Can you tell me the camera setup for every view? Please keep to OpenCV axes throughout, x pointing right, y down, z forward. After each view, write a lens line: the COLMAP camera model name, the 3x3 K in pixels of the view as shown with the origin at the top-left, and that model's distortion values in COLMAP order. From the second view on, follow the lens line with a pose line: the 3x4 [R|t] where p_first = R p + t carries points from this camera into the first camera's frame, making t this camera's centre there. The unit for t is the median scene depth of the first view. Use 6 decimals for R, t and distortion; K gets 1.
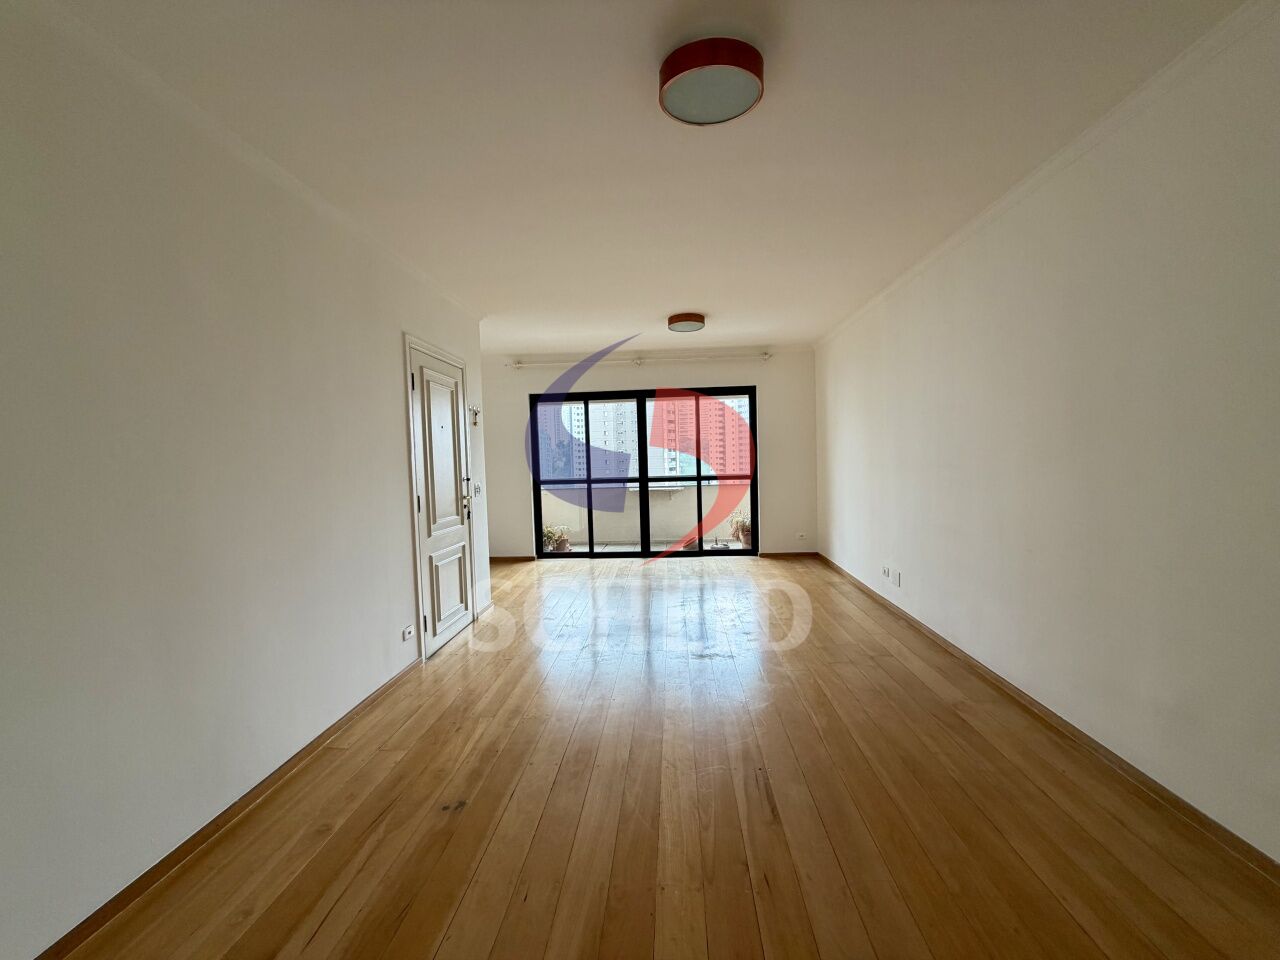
lens RADIAL K [[509.8, 0, 639.1], [0, 509.8, 486.9], [0, 0, 1]] dist [-0.004024, -0.000312]
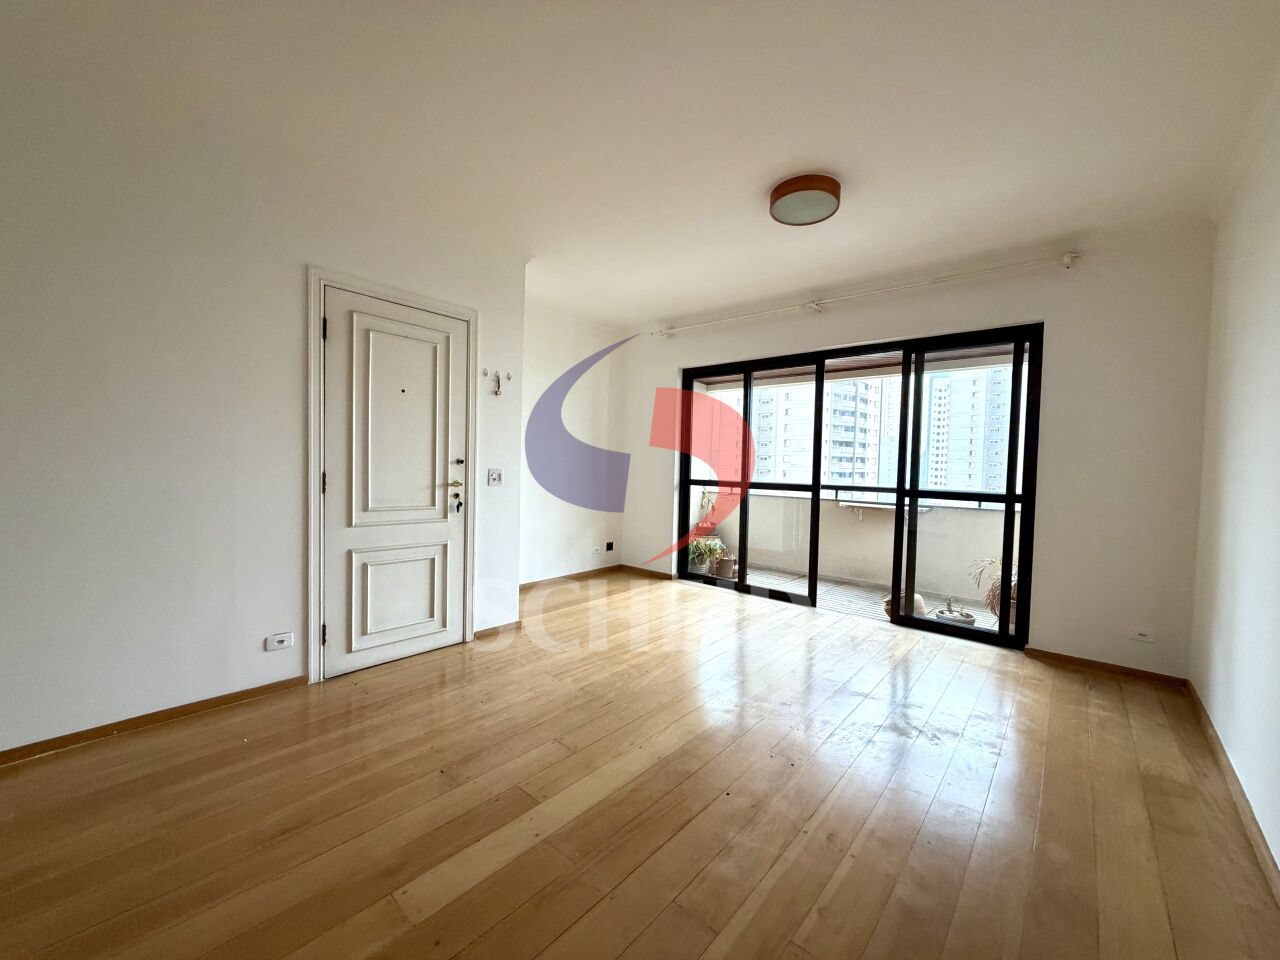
lens RADIAL K [[509.8, 0, 638.8], [0, 509.8, 485.4], [0, 0, 1]] dist [-0.004024, -0.000312]
pose [[0.793558, 0.073206, -0.604075, 0.215738], [-0.082204, 0.996534, 0.012779, -0.006854], [0.602917, 0.039517, 0.796825, 0.333897]]
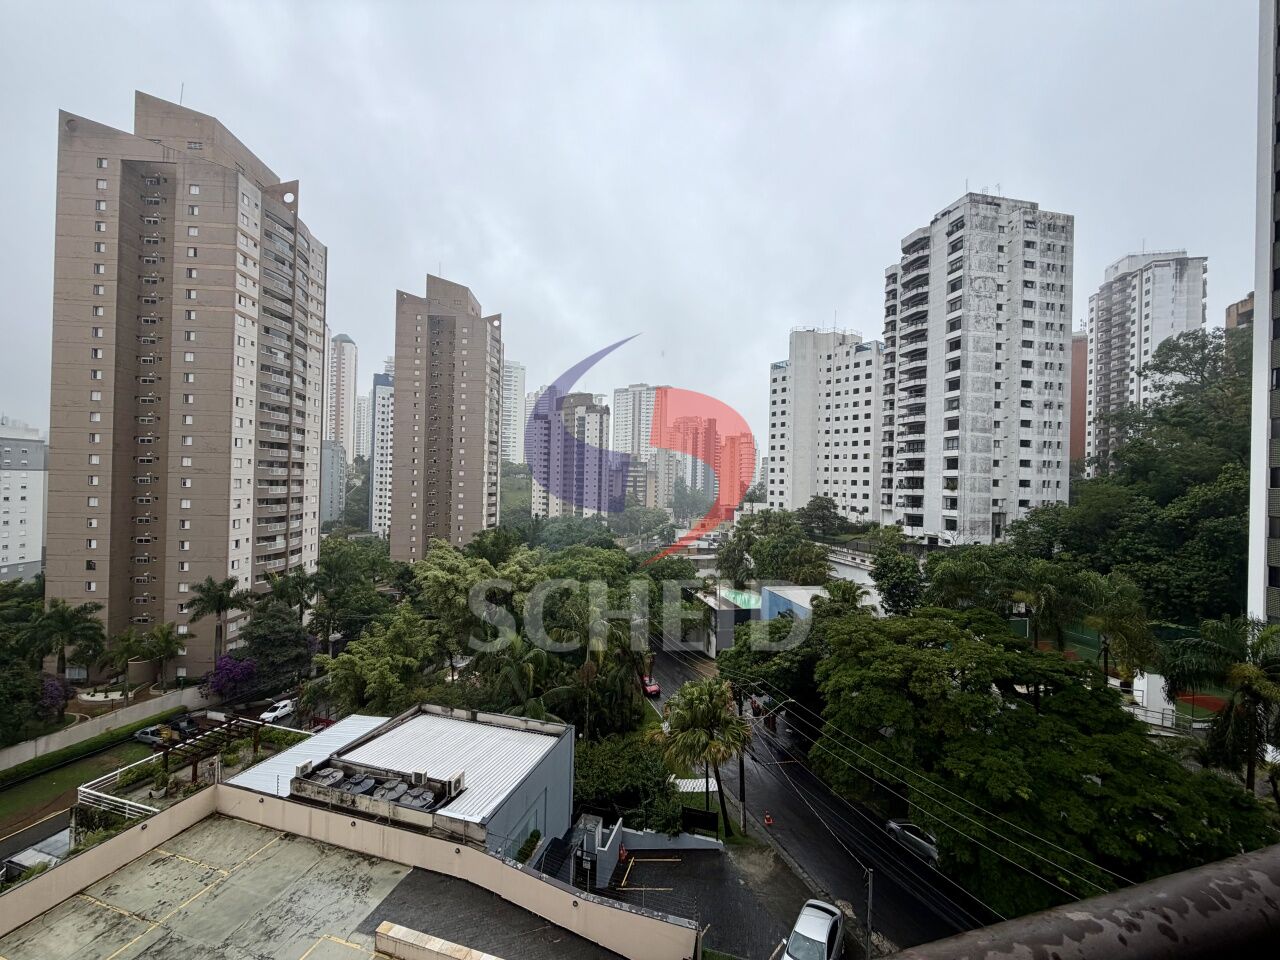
lens RADIAL K [[509.8, 0, 638.7], [0, 509.8, 481.8], [0, 0, 1]] dist [-0.004024, -0.000312]
pose [[0.939206, 0.053750, 0.339121, 0.031908], [-0.032405, 0.997139, -0.068295, -0.079223], [-0.341821, 0.053154, 0.938261, 1.185786]]
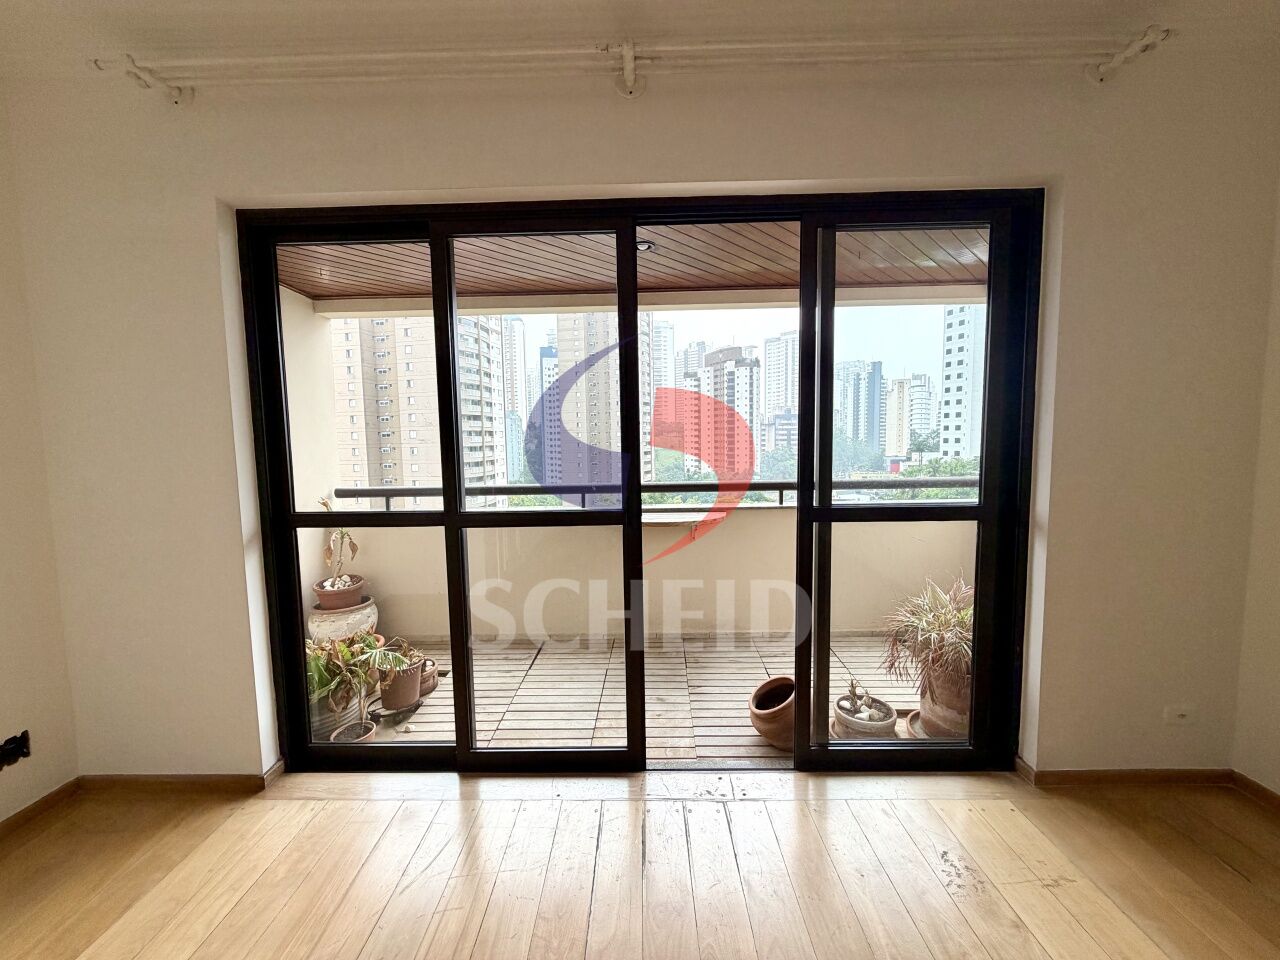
lens RADIAL K [[509.8, 0, 635.9], [0, 509.8, 482.6], [0, 0, 1]] dist [-0.004024, -0.000312]
pose [[0.998897, 0.008450, 0.046183, -0.005801], [-0.009596, 0.999650, 0.024653, -0.039894], [-0.045959, -0.025069, 0.998629, 0.693250]]
